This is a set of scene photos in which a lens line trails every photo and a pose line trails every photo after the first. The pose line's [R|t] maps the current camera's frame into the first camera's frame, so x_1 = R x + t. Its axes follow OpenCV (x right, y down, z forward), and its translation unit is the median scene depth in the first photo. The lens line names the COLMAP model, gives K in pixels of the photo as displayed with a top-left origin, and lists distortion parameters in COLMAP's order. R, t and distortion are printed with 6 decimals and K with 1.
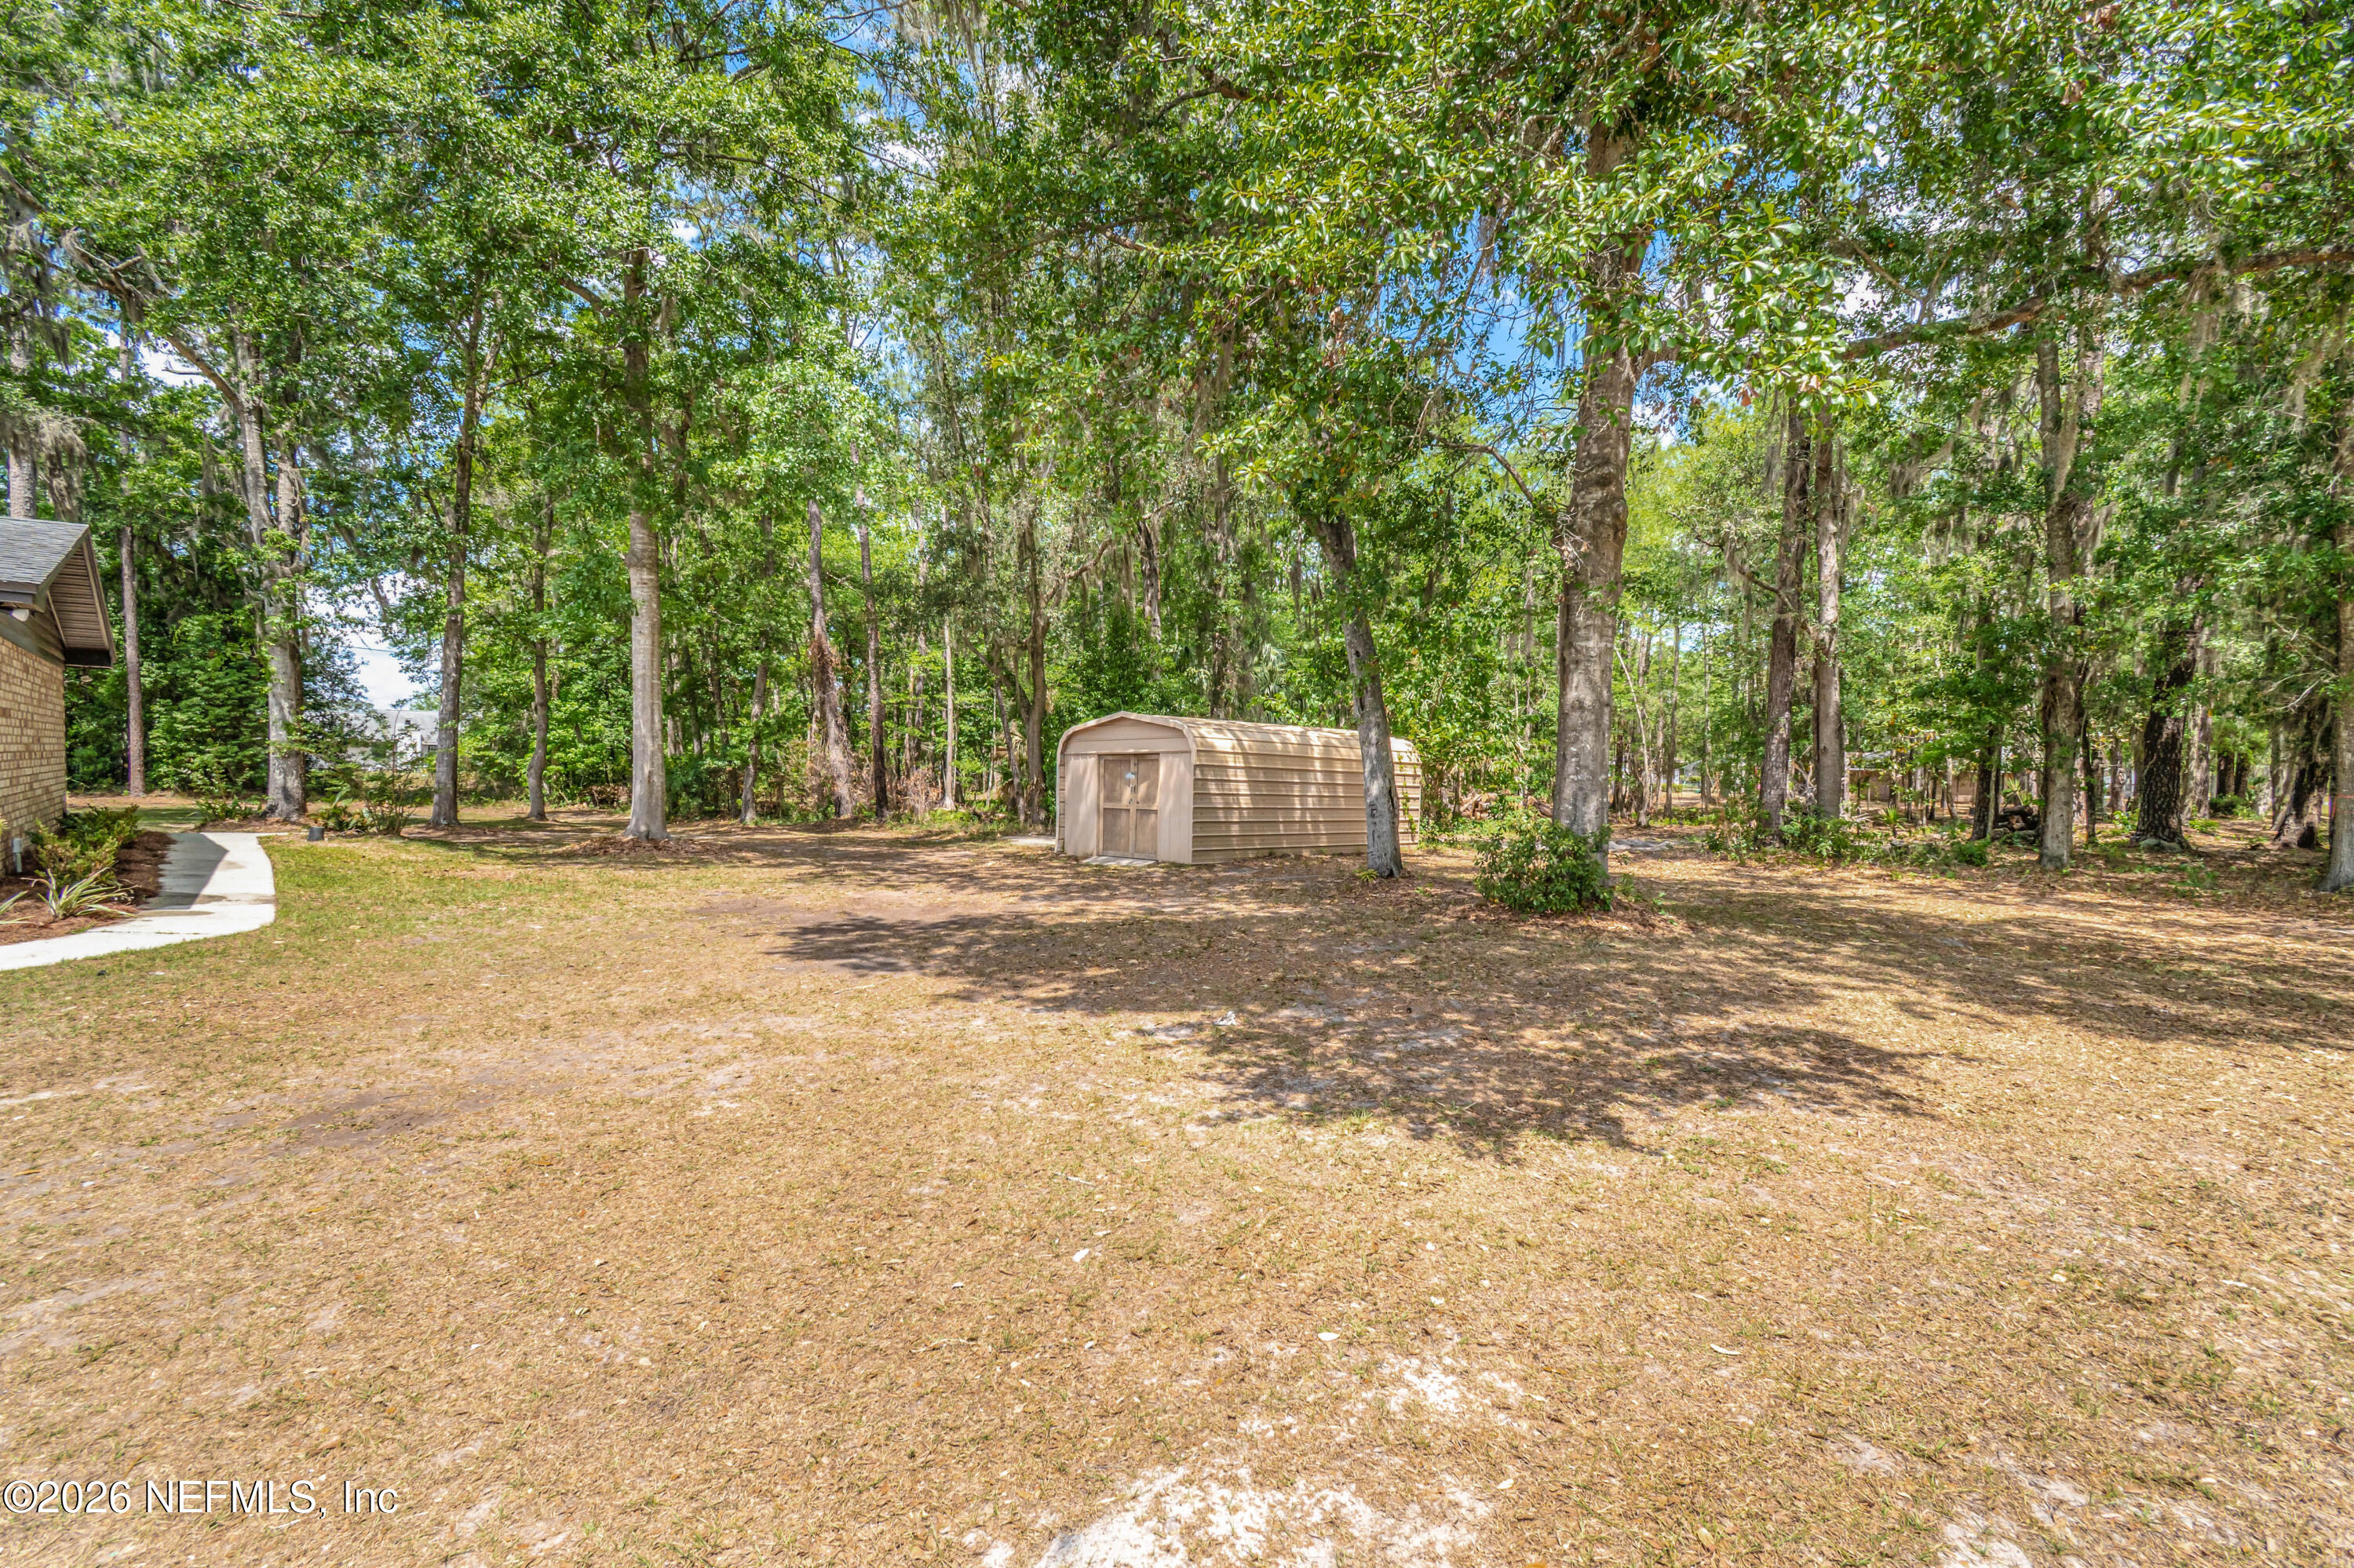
lens RADIAL K [[1041.9, 0, 1191.7], [0, 1041.9, 791.4], [0, 0, 1]] dist [-0.001992, -0.002620]
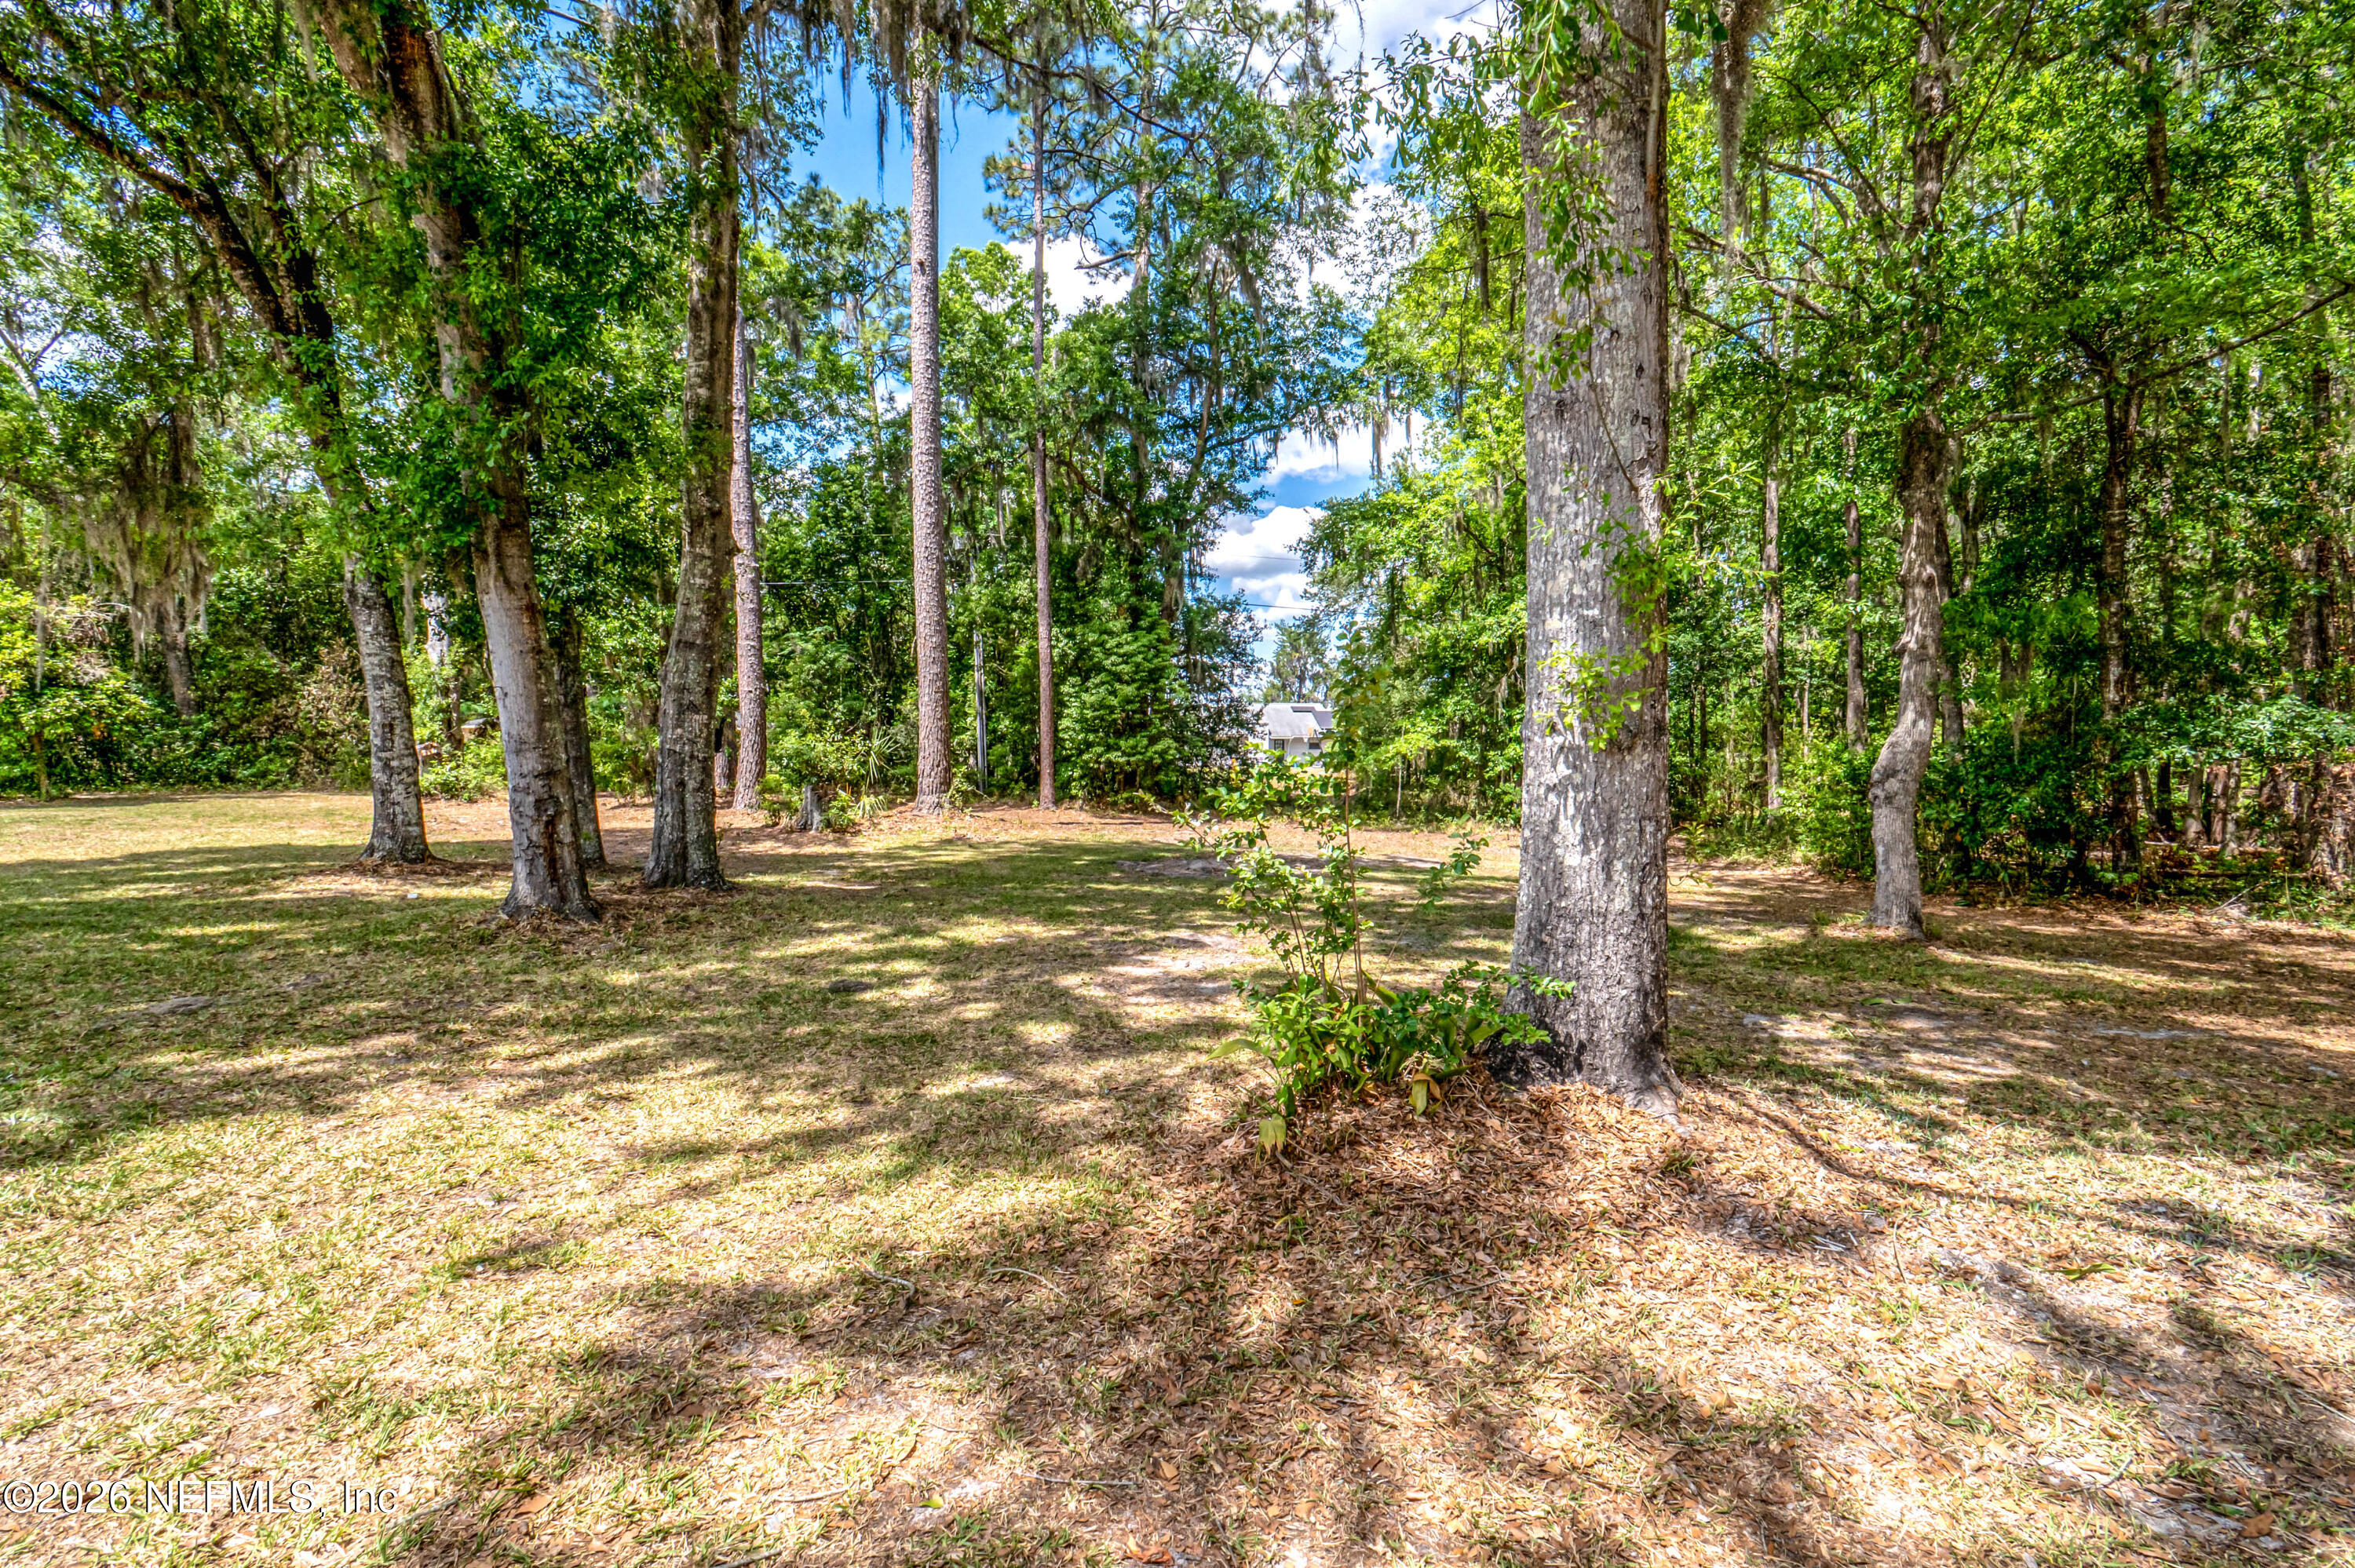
lens RADIAL K [[1042.3, 0, 1177.7], [0, 1042.3, 772.2], [0, 0, 1]] dist [-0.001992, -0.002620]
pose [[0.784387, -0.005634, -0.620246, -0.461793], [-0.009740, 0.999724, -0.021398, -0.004055], [0.620195, 0.022825, 0.784115, 0.455113]]
